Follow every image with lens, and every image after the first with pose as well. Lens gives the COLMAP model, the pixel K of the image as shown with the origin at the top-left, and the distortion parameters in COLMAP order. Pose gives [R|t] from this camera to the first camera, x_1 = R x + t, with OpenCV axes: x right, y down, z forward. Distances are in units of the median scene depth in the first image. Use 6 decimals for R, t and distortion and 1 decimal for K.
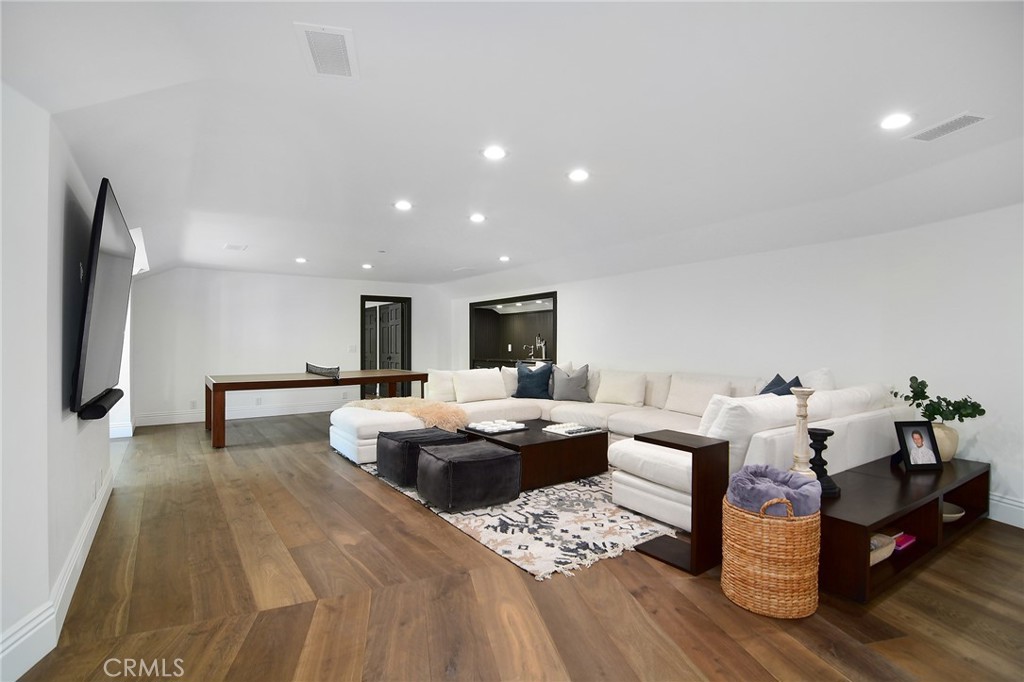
lens RADIAL K [[489.2, 0, 514.6], [0, 489.2, 339.5], [0, 0, 1]] dist [-0.022484, 0.000209]
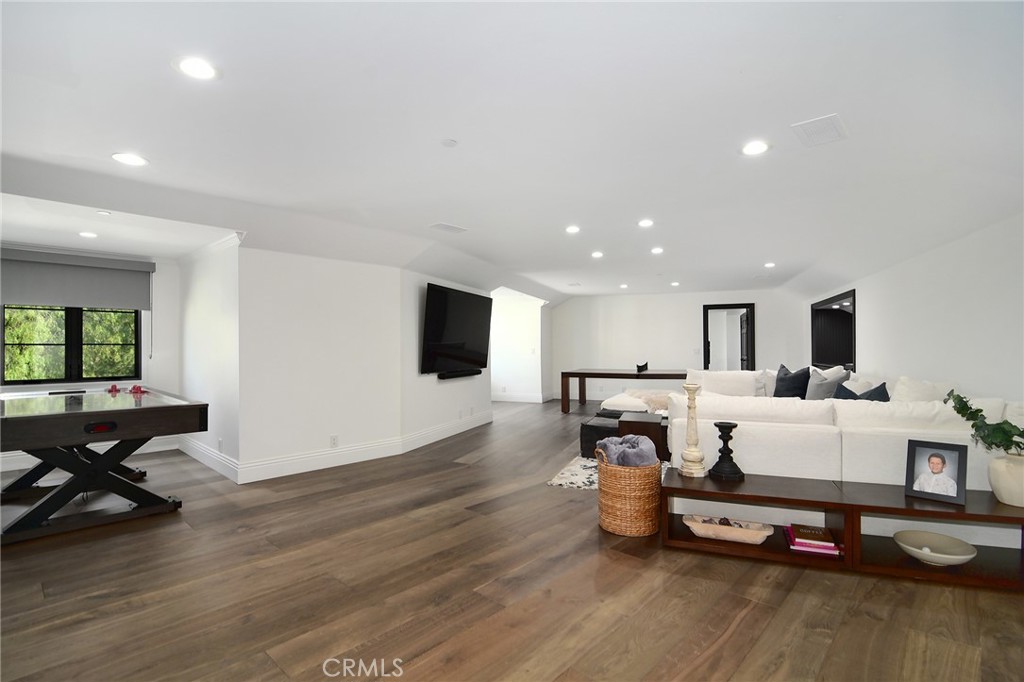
lens RADIAL K [[494.5, 0, 509.3], [0, 494.5, 344.6], [0, 0, 1]] dist [-0.016834, 0.000227]
pose [[0.555483, -0.003872, -0.831519, 1.124903], [0.005817, 0.999983, -0.000770, 0.001181], [0.831508, -0.004409, 0.555496, -0.064082]]
